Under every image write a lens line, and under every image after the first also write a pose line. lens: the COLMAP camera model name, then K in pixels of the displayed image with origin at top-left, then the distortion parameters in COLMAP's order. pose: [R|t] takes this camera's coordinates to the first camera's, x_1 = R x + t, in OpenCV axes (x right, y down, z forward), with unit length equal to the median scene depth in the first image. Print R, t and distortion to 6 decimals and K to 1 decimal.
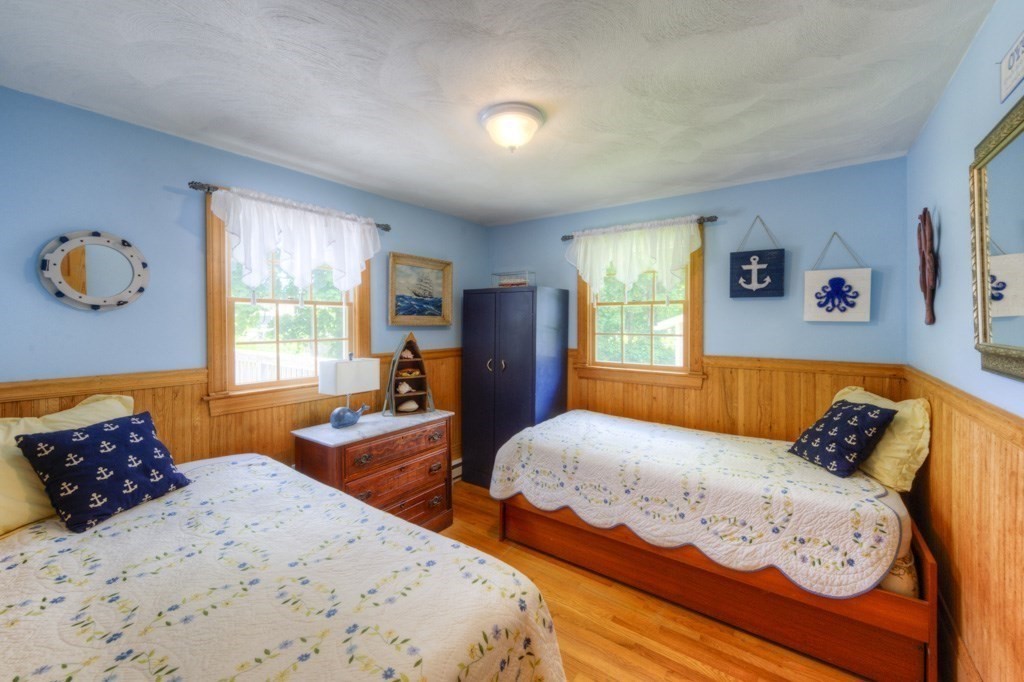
lens RADIAL K [[421.5, 0, 512.9], [0, 421.5, 331.8], [0, 0, 1]] dist [0.009264, -0.001188]
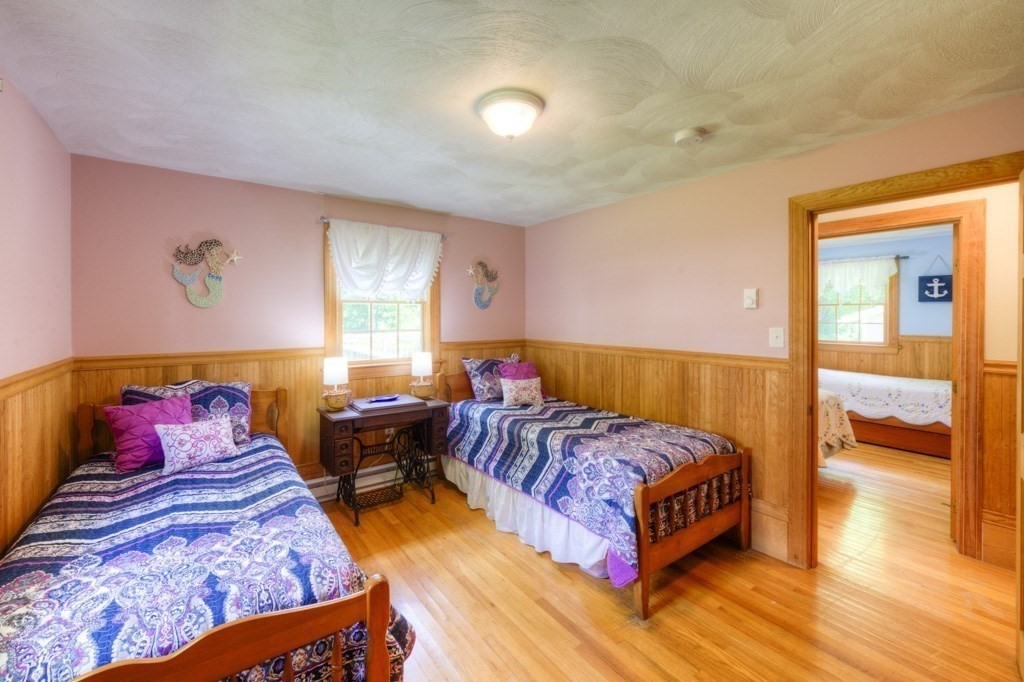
lens RADIAL K [[421.5, 0, 486.7], [0, 421.5, 318.6], [0, 0, 1]] dist [0.009264, -0.001188]
pose [[0.942609, 0.006578, -0.333833, -0.582237], [-0.011145, 0.999869, -0.011765, 0.029231], [0.333712, 0.014810, 0.942559, -1.251908]]
